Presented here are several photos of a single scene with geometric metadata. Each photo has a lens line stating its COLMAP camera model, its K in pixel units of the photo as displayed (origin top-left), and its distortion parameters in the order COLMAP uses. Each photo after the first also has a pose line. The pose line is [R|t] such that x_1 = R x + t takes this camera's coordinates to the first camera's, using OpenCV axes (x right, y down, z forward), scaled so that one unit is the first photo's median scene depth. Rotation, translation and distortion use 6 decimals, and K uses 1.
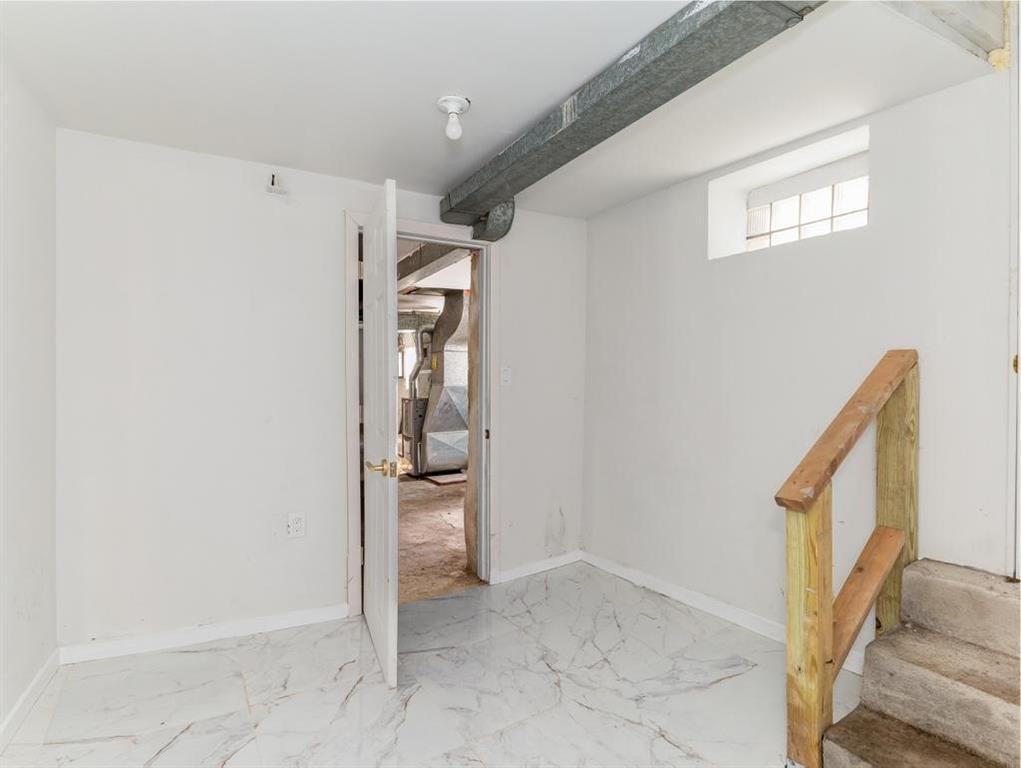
lens RADIAL K [[535.6, 0, 510.5], [0, 535.6, 384.0], [0, 0, 1]] dist [0.001881, -0.000643]
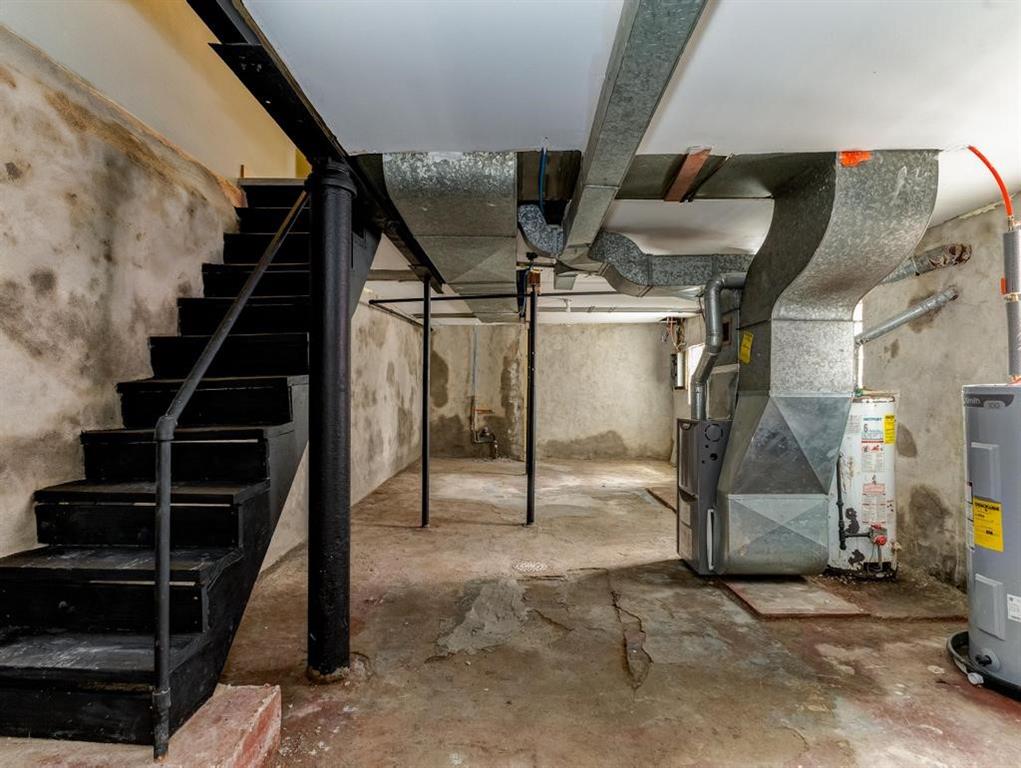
lens RADIAL K [[535.6, 0, 510.5], [0, 535.6, 384.0], [0, 0, 1]] dist [0.001881, -0.000643]
pose [[0.870255, 0.006428, -0.492560, -0.089185], [-0.020856, 0.999499, -0.023805, 0.008391], [0.492160, 0.030989, 0.869953, 0.476391]]
